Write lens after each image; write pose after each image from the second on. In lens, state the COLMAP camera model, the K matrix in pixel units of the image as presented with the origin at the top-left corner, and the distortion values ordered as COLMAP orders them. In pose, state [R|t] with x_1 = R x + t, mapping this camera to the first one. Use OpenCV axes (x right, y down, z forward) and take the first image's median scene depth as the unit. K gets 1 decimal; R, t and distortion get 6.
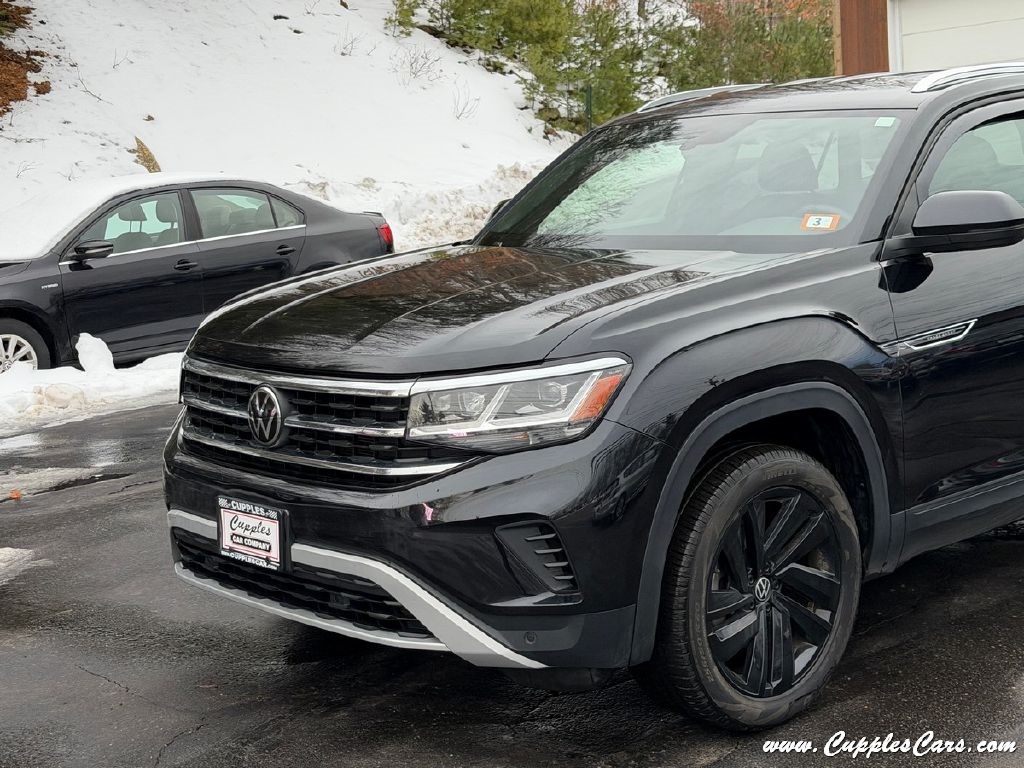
lens RADIAL K [[1554.3, 0, 512.0], [0, 1554.3, 384.0], [0, 0, 1]] dist [0.135890, -0.057186]
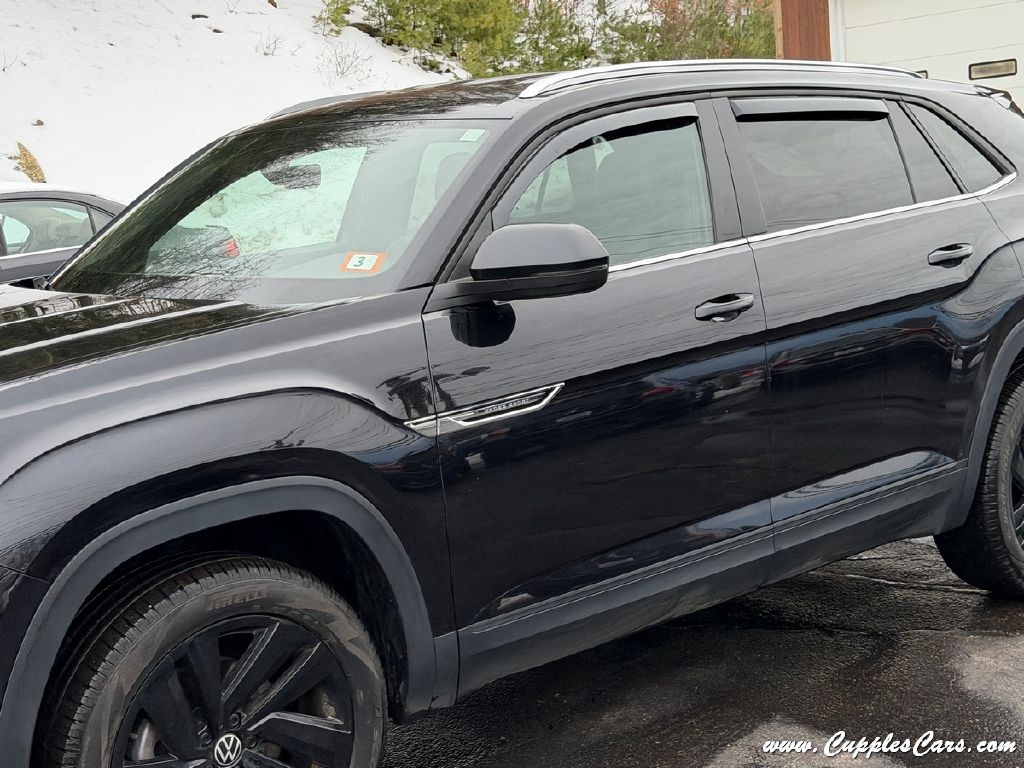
lens RADIAL K [[1554.3, 0, 512.0], [0, 1554.3, 384.0], [0, 0, 1]] dist [0.135890, -0.057186]
pose [[0.999918, -0.010614, -0.007208, 0.296043], [0.010622, 0.999943, 0.001119, -0.044861], [0.007196, -0.001196, 0.999973, 0.227265]]
